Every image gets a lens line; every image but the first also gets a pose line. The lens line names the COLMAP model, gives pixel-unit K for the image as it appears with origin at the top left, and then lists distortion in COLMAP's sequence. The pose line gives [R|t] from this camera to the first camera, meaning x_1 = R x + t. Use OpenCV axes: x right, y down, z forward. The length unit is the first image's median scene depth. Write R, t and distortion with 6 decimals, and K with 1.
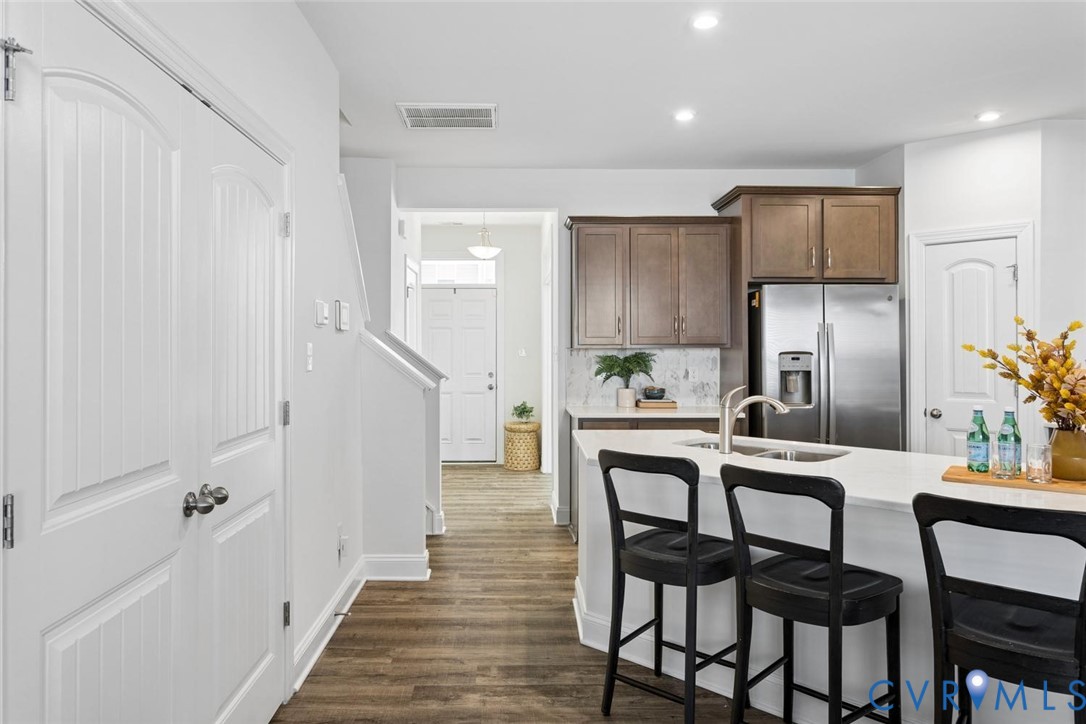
lens RADIAL K [[720.7, 0, 521.1], [0, 720.7, 342.9], [0, 0, 1]] dist [0.004113, 0.003662]
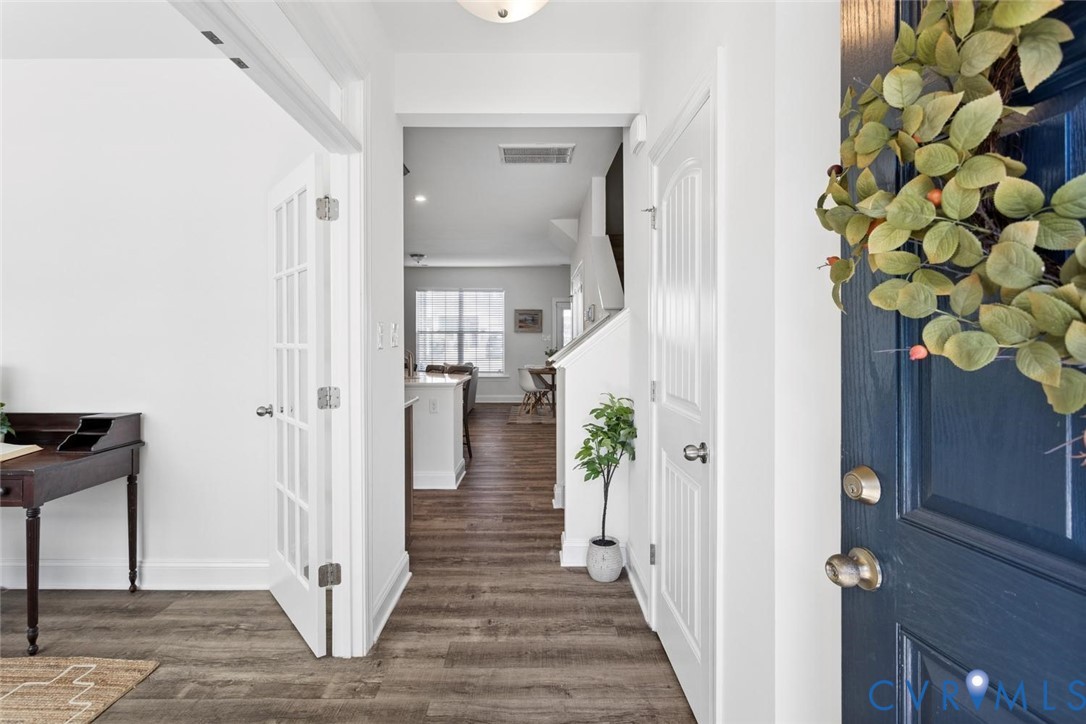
lens RADIAL K [[523.1, 0, 523.7], [0, 523.1, 338.7], [0, 0, 1]] dist [0.000787, 0.000474]
pose [[-0.999469, 0.003969, 0.032339, -0.092717], [0.003712, 0.999961, -0.008018, 0.026567], [-0.032369, -0.007893, -0.999445, 1.714594]]
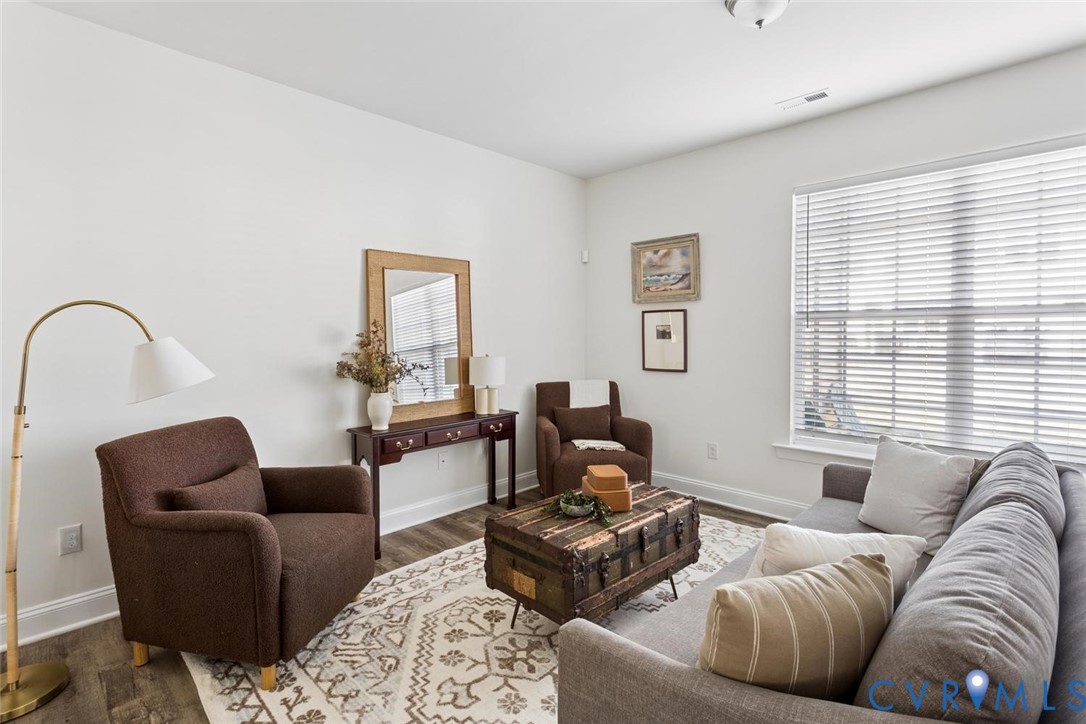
lens RADIAL K [[516.4, 0, 531.3], [0, 516.4, 345.6], [0, 0, 1]] dist [0.000787, 0.000005]
pose [[-0.693180, -0.011796, 0.720668, 0.155272], [-0.000047, 0.999867, 0.016321, 0.010526], [-0.720765, 0.011280, -0.693088, 0.307894]]
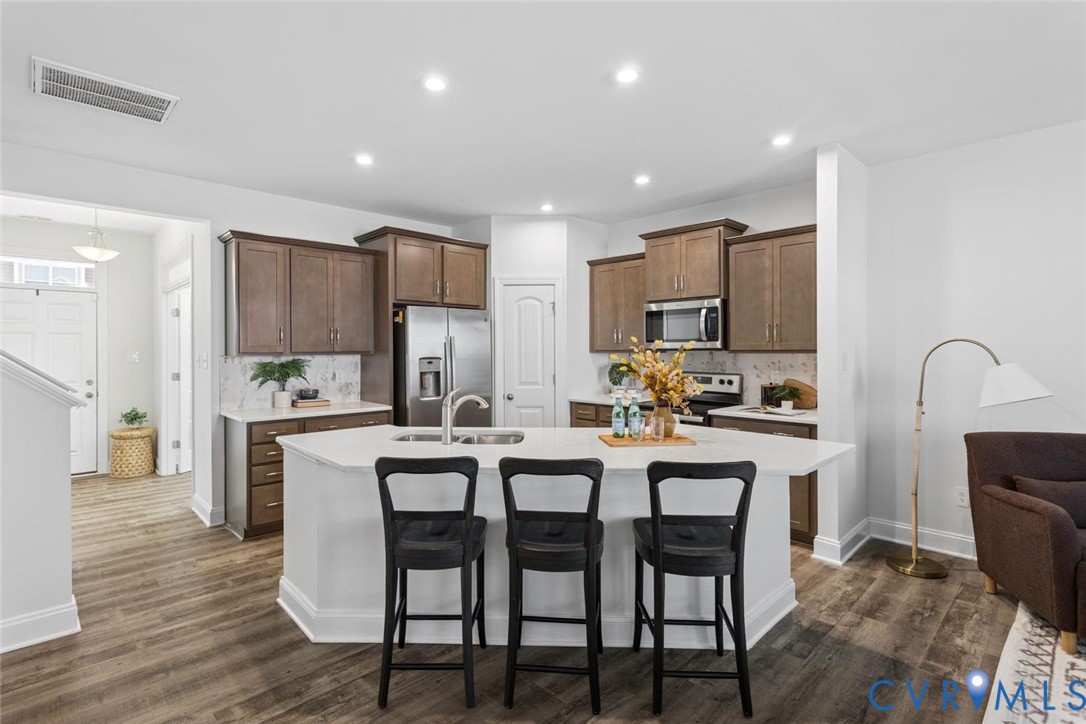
lens RADIAL K [[519.3, 0, 527.0], [0, 519.3, 350.6], [0, 0, 1]] dist [0.002445, 0.000985]
pose [[0.740254, -0.003868, 0.672316, -0.130000], [-0.001788, 0.999969, 0.007721, -0.007677], [-0.672324, -0.006918, 0.740224, 0.162440]]
